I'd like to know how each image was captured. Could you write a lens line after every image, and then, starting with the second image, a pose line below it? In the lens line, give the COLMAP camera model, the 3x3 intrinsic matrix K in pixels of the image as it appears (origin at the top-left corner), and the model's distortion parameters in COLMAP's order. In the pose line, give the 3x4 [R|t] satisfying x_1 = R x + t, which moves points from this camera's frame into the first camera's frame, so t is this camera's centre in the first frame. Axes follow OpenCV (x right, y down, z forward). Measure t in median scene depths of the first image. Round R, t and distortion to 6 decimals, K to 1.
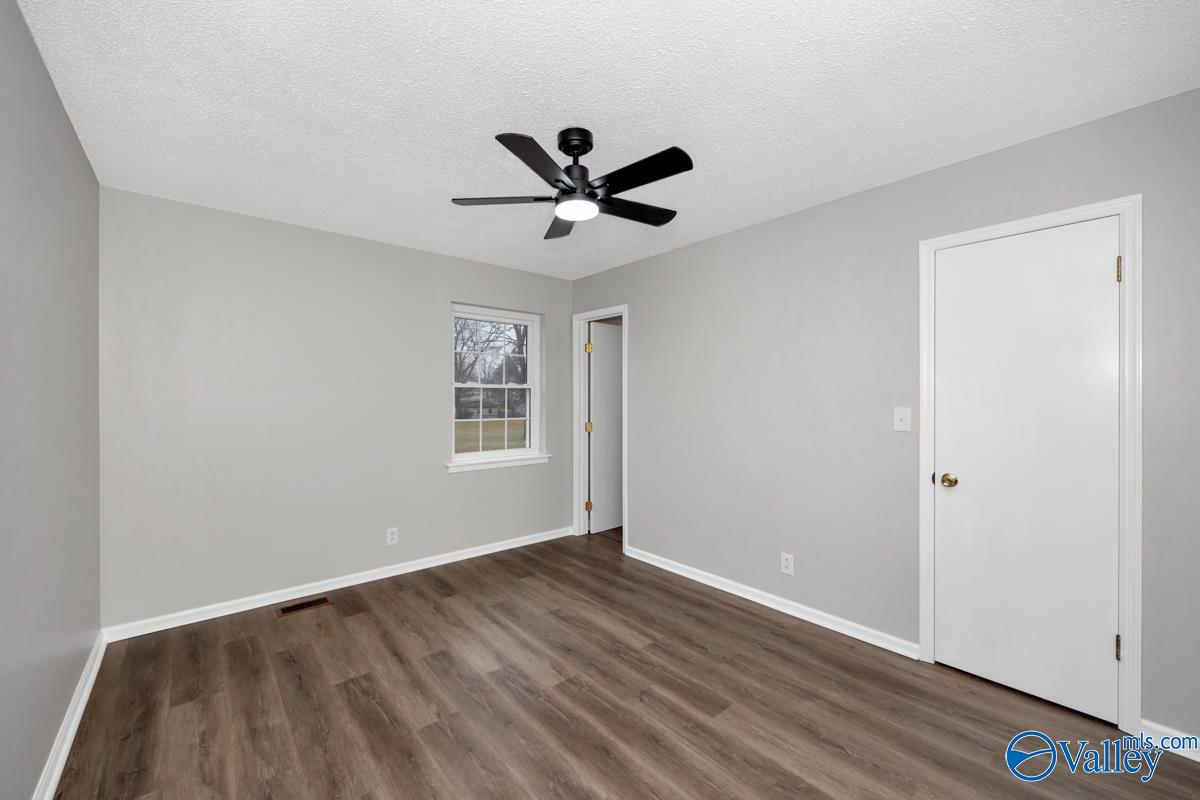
lens RADIAL K [[468.6, 0, 608.9], [0, 468.6, 398.6], [0, 0, 1]] dist [0.001962, 0.000052]
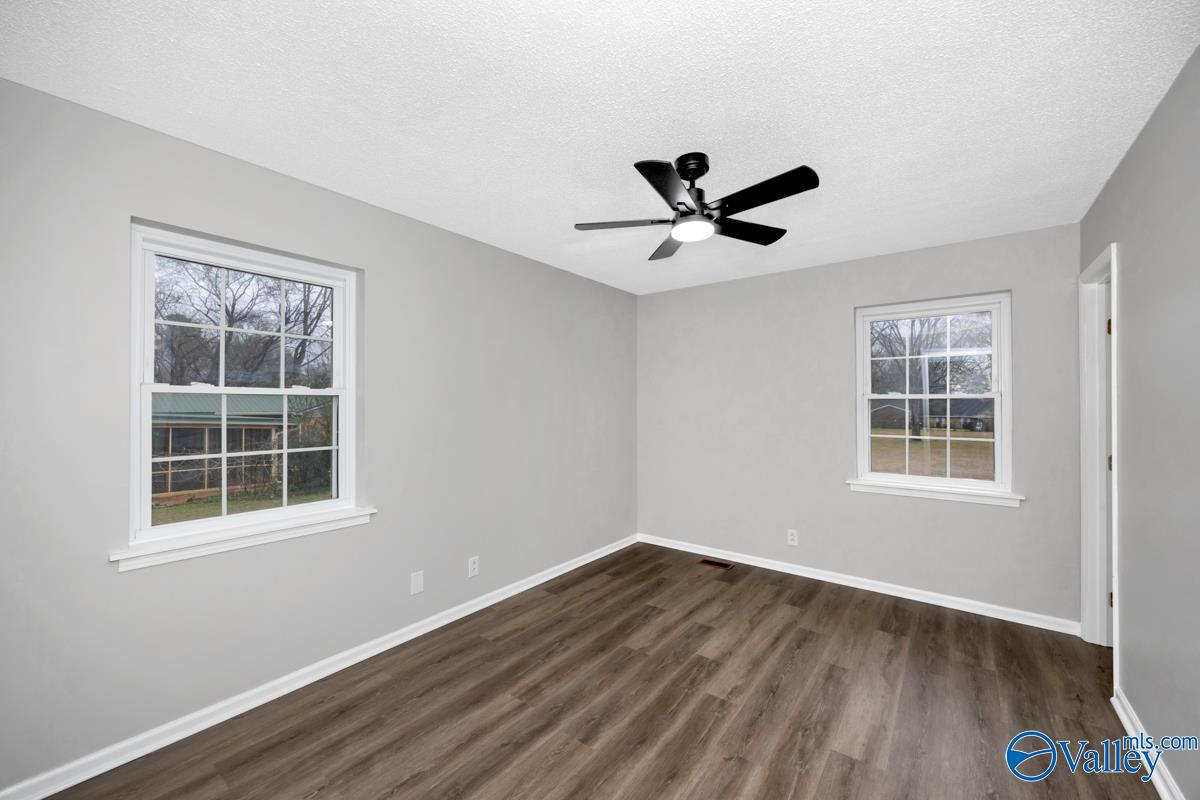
lens RADIAL K [[468.6, 0, 600.4], [0, 468.6, 405.0], [0, 0, 1]] dist [0.001962, 0.000052]
pose [[0.191774, -0.004625, -0.981428, 0.687215], [-0.002258, 0.999984, -0.005153, -0.009956], [0.981437, 0.003205, 0.191760, 0.463101]]
